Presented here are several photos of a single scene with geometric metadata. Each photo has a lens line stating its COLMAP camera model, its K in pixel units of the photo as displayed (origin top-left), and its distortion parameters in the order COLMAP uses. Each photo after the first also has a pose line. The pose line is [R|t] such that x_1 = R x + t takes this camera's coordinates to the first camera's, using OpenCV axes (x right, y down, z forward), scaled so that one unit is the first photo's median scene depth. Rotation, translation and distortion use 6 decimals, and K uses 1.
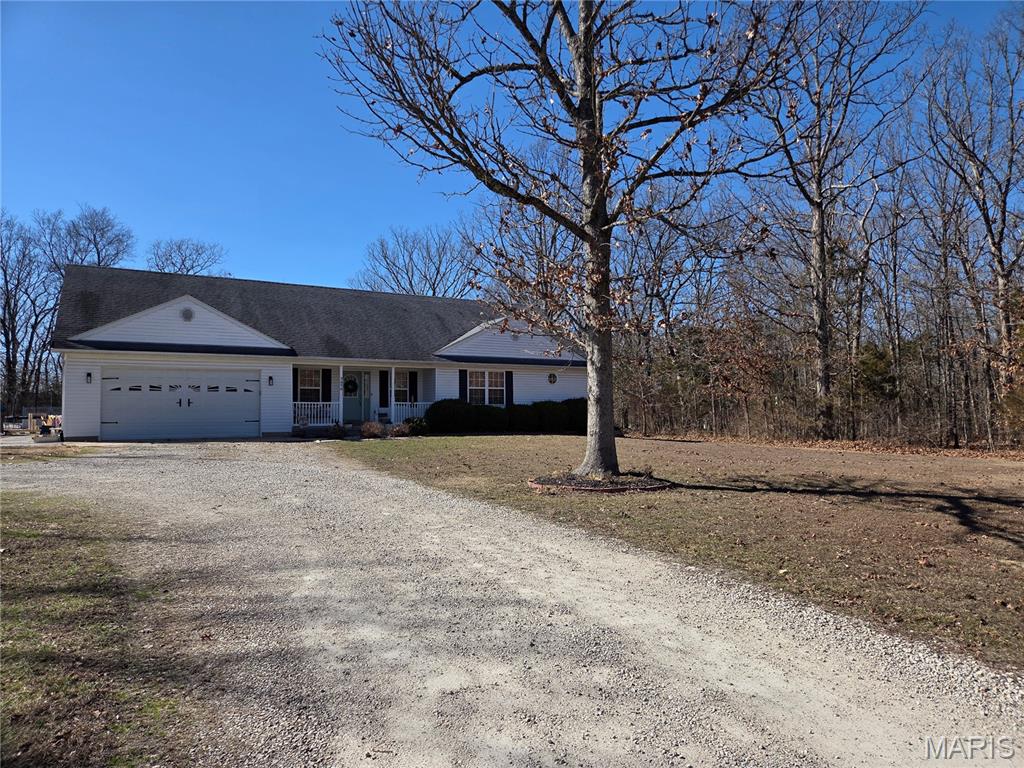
lens RADIAL K [[681.6, 0, 515.0], [0, 681.6, 388.7], [0, 0, 1]] dist [0.083306, -0.077684]
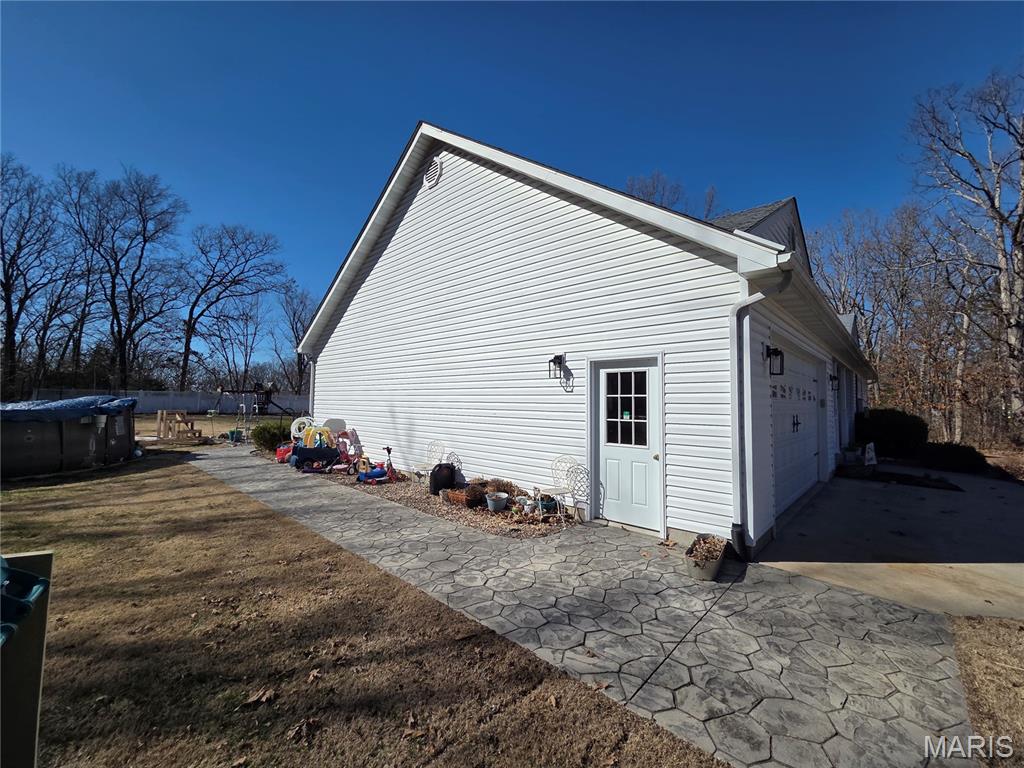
lens RADIAL K [[402.5, 0, 522.7], [0, 402.5, 379.5], [0, 0, 1]] dist [0.019288, -0.014587]
pose [[0.937033, 0.045838, 0.346220, -0.642233], [-0.034143, 0.998624, -0.039808, 0.020036], [-0.347568, 0.025480, 0.937308, 0.719327]]
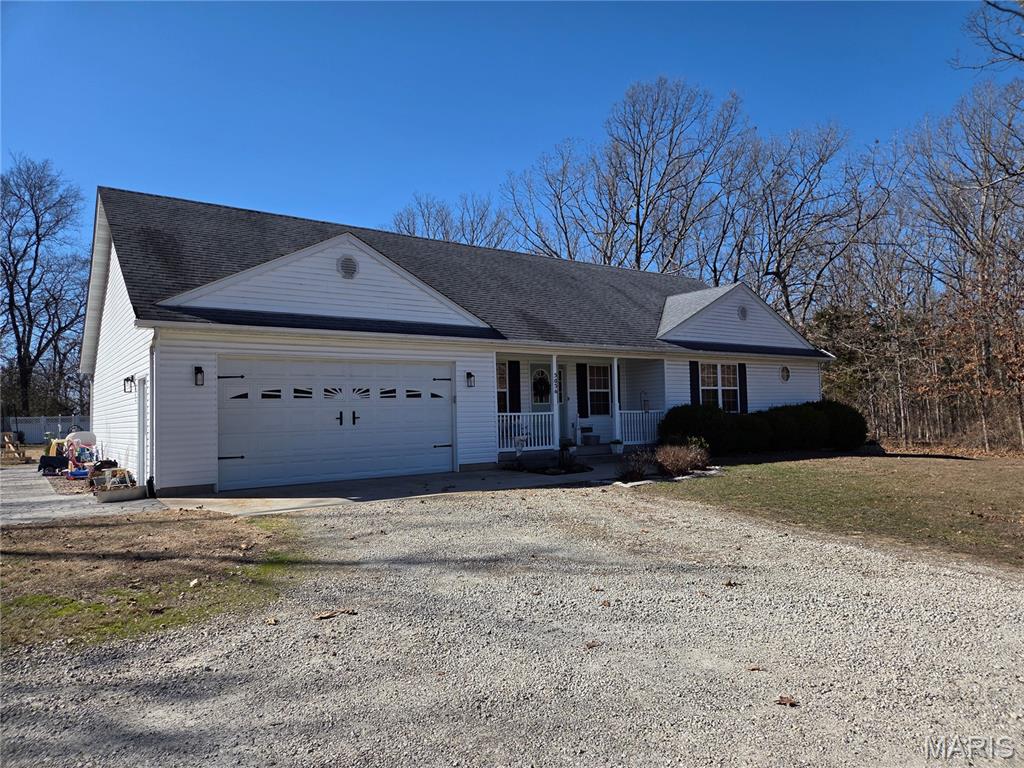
lens RADIAL K [[681.6, 0, 515.0], [0, 681.6, 388.7], [0, 0, 1]] dist [0.083306, -0.077684]
pose [[0.992482, -0.010126, 0.121974, -0.349251], [0.009995, 0.999949, 0.001688, -0.003429], [-0.121985, -0.000457, 0.992532, 0.352328]]
